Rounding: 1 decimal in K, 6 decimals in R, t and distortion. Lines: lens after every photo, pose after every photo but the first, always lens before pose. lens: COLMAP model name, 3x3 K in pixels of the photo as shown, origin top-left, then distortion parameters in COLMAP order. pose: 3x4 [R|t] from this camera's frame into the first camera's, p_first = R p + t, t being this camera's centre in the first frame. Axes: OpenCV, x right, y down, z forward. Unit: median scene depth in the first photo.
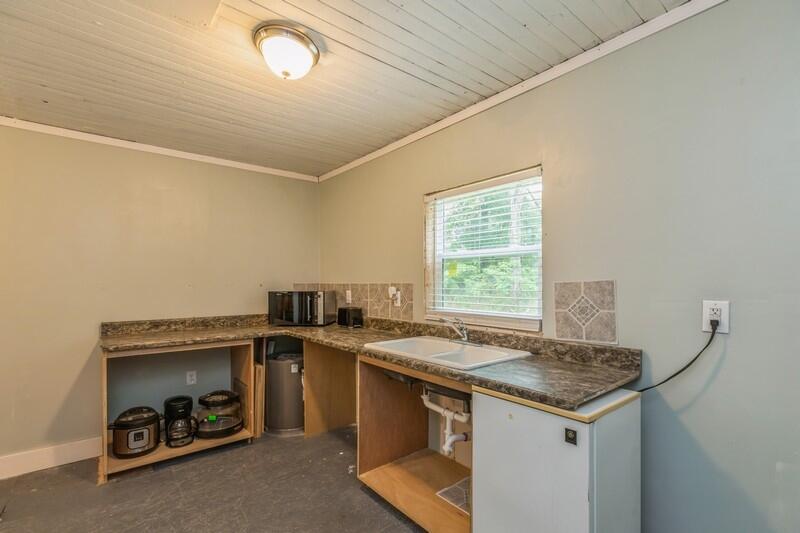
lens RADIAL K [[367.6, 0, 396.7], [0, 367.6, 280.6], [0, 0, 1]] dist [0.006596, 0.001083]
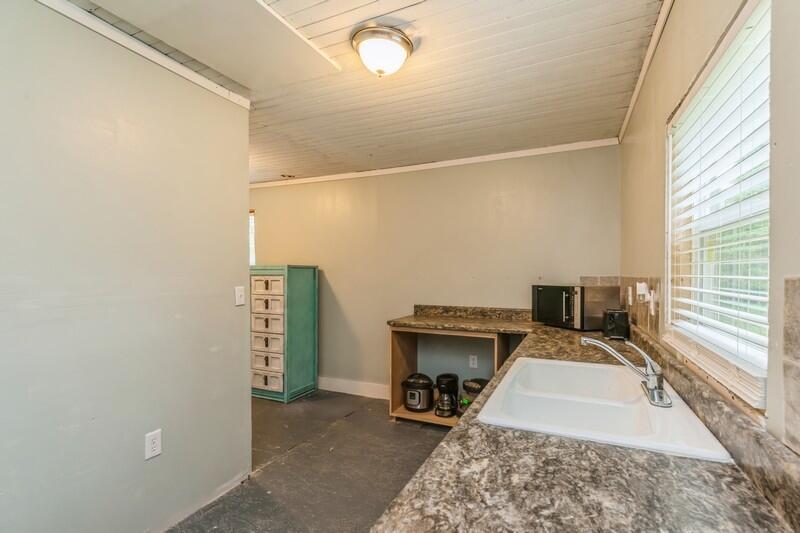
lens RADIAL K [[377.2, 0, 404.1], [0, 377.2, 272.4], [0, 0, 1]] dist [0.012061, -0.000773]
pose [[0.447906, -0.001572, -0.894079, 0.385935], [0.003529, 0.999994, 0.000010, -0.002702], [0.894074, -0.003160, 0.447909, 0.336875]]
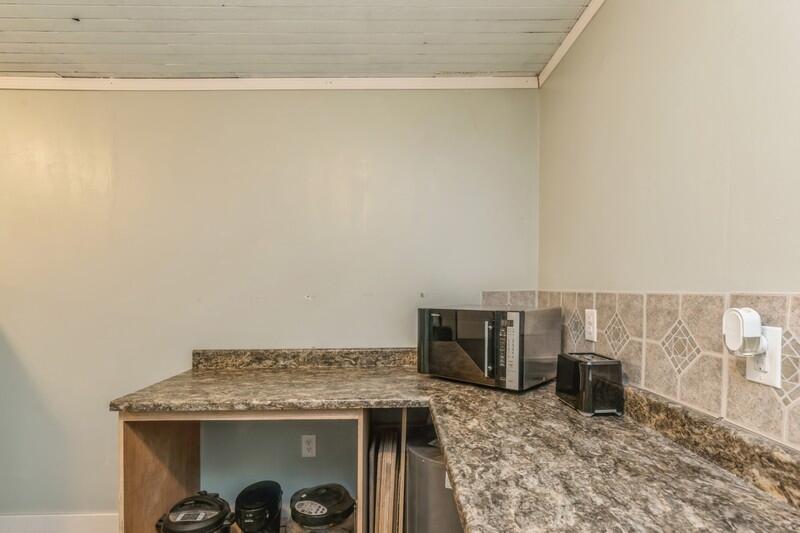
lens RADIAL K [[398.7, 0, 406.6], [0, 398.7, 283.2], [0, 0, 1]] dist [-0.015301, -0.000834]
pose [[0.794754, -0.012322, -0.606806, -0.028735], [0.009060, 0.999923, -0.008440, -0.000602], [0.606864, 0.001210, 0.794805, 0.620173]]
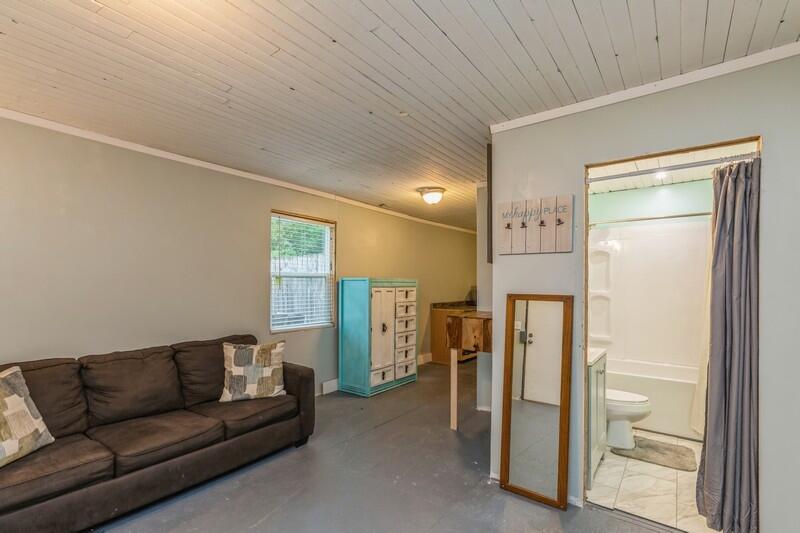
lens RADIAL K [[367.6, 0, 405.0], [0, 367.6, 290.9], [0, 0, 1]] dist [0.006596, 0.001083]
pose [[0.967676, -0.000963, 0.252194, -1.456487], [-0.005190, 0.999705, 0.023734, -0.014639], [-0.252142, -0.024276, 0.967386, -1.105804]]
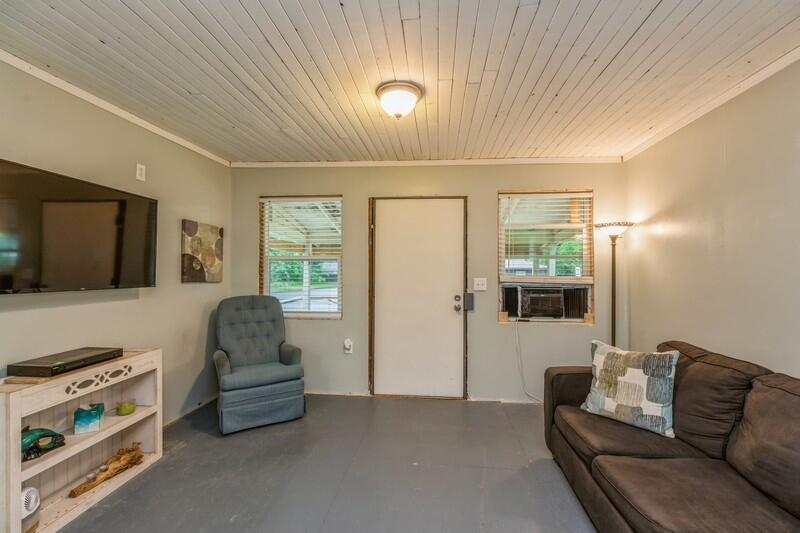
lens RADIAL K [[367.6, 0, 397.8], [0, 367.6, 262.3], [0, 0, 1]] dist [0.006596, 0.001083]
pose [[-0.703753, -0.019598, -0.710175, -1.100614], [0.001221, 0.999585, -0.028793, -0.001092], [0.710444, -0.021130, -0.703436, -0.105831]]
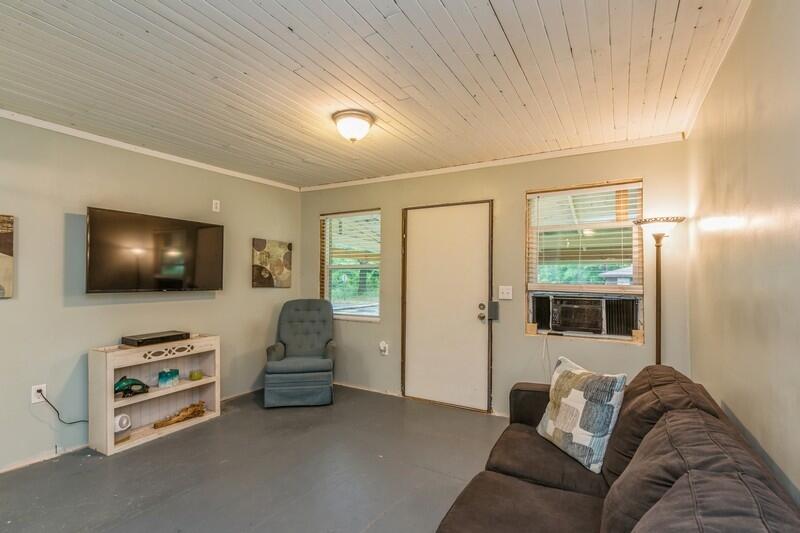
lens RADIAL K [[367.6, 0, 388.4], [0, 367.6, 273.9], [0, 0, 1]] dist [0.006596, 0.001083]
pose [[-0.934701, -0.010175, -0.355291, -1.416430], [-0.002306, 0.999743, -0.022567, 0.005371], [0.355429, -0.020274, -0.934483, 0.176842]]
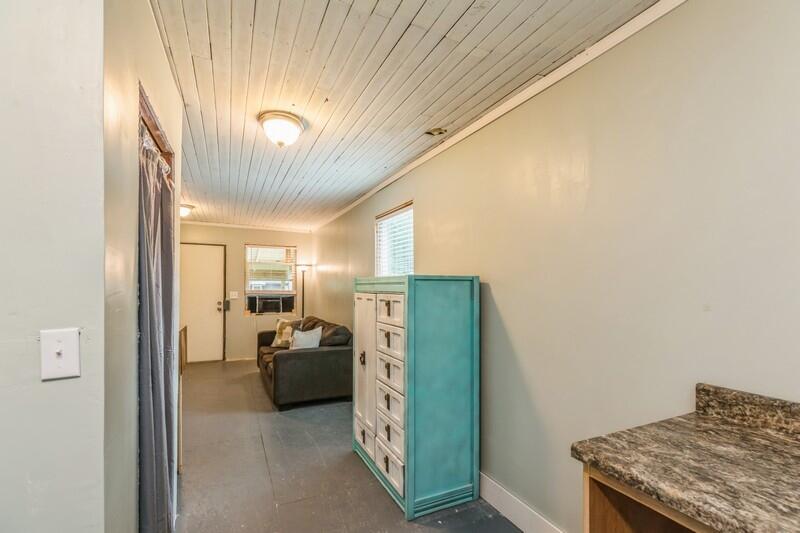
lens RADIAL K [[367.6, 0, 404.9], [0, 367.6, 285.4], [0, 0, 1]] dist [0.006596, 0.001083]
pose [[-0.226197, -0.005843, -0.974064, -0.260669], [0.002963, 0.999973, -0.006686, -0.003828], [0.974077, -0.004398, -0.226174, 0.715920]]
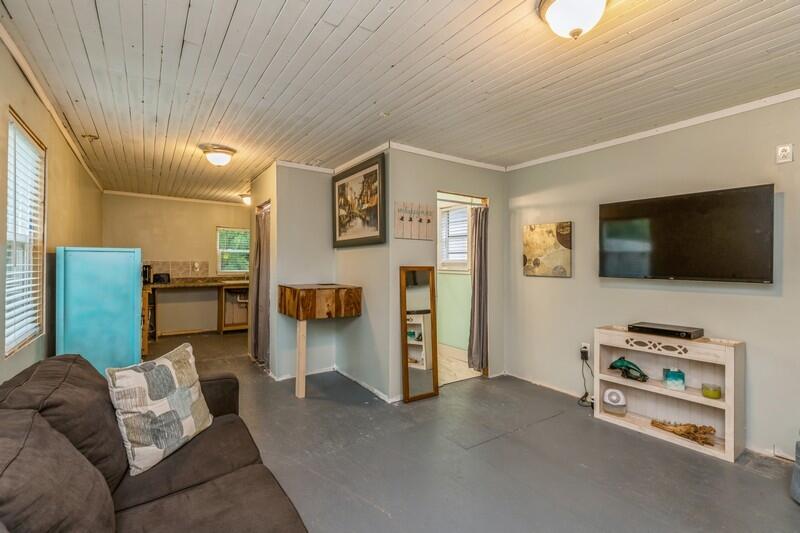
lens RADIAL K [[367.6, 0, 405.7], [0, 367.6, 266.6], [0, 0, 1]] dist [0.006596, 0.001083]
pose [[0.066937, -0.011921, 0.997686, -2.192760], [-0.011868, 0.999848, 0.012744, -0.003434], [-0.997687, -0.012694, 0.066785, -0.451568]]
